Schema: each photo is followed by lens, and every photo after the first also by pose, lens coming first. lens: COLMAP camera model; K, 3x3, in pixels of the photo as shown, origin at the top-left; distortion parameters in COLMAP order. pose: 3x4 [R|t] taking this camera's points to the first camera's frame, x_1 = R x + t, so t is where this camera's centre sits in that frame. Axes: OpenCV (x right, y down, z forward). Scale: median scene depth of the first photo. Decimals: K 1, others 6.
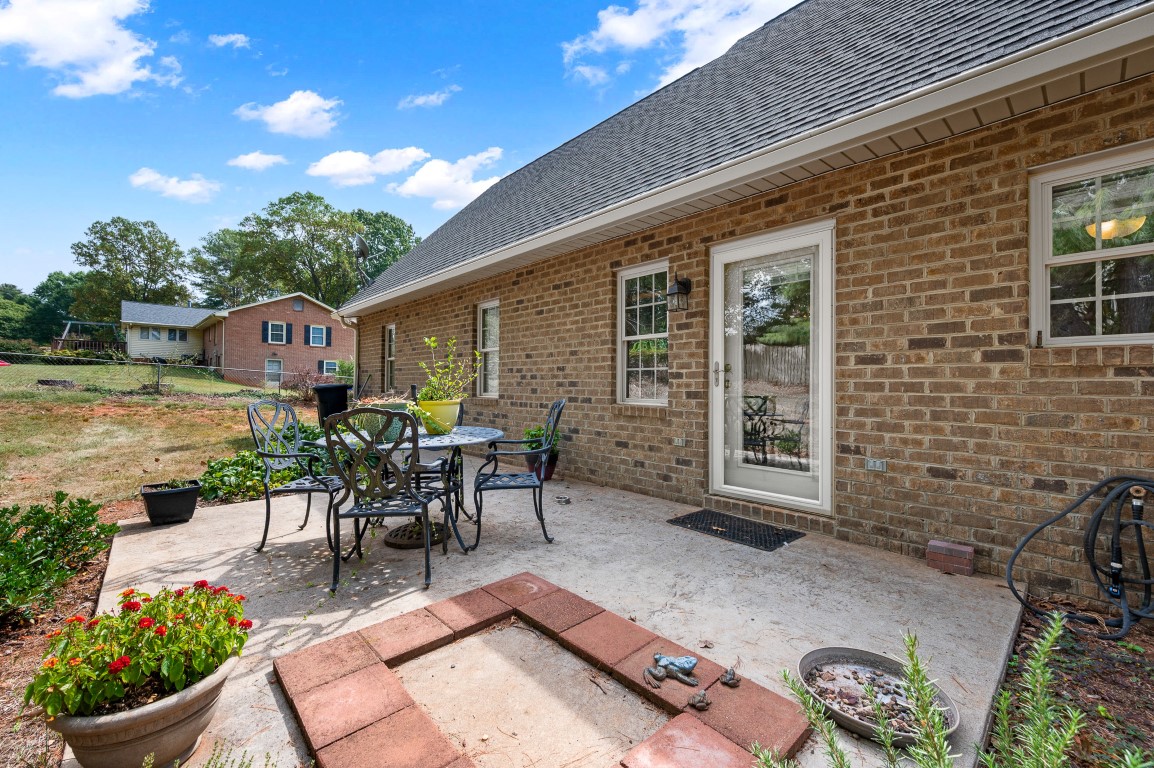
lens RADIAL K [[458.2, 0, 566.3], [0, 458.2, 380.3], [0, 0, 1]] dist [0.000065, -0.000108]
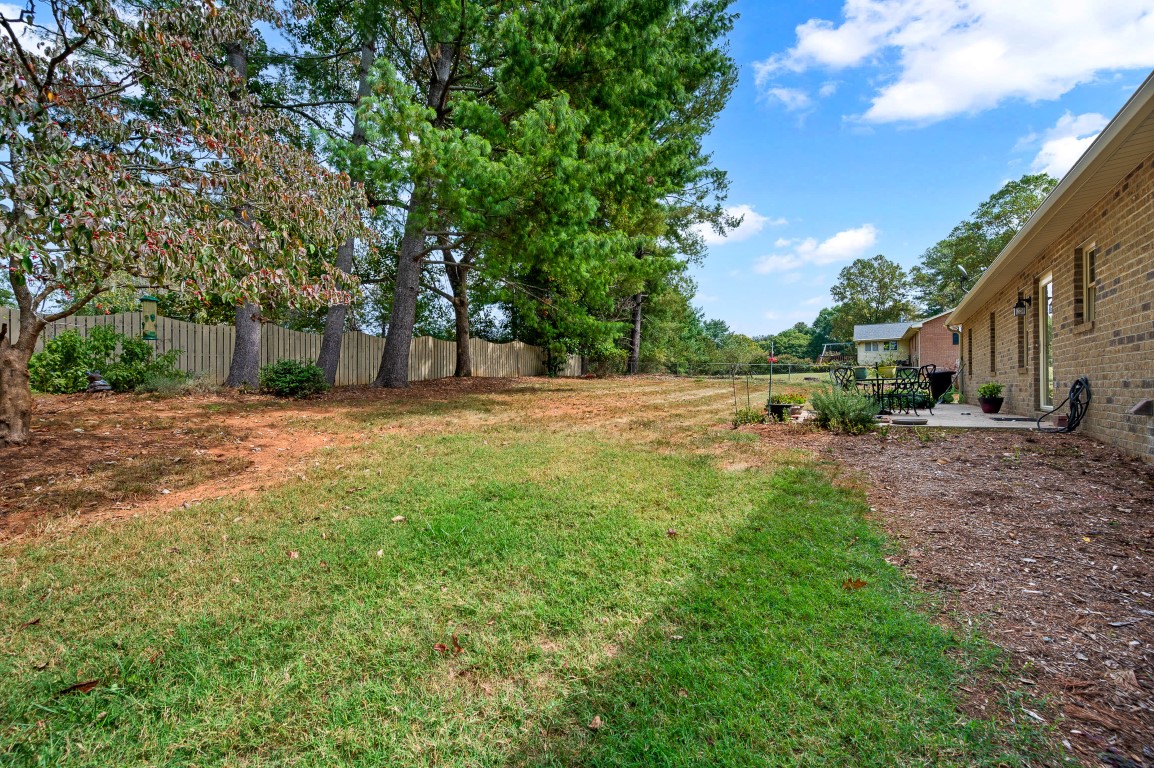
lens RADIAL K [[458.2, 0, 572.4], [0, 458.2, 387.9], [0, 0, 1]] dist [0.000065, -0.000108]
pose [[0.218737, -0.011516, -0.975716, 0.103179], [0.014639, 0.999857, -0.008519, 0.008560], [0.975674, -0.012420, 0.218874, -0.075984]]
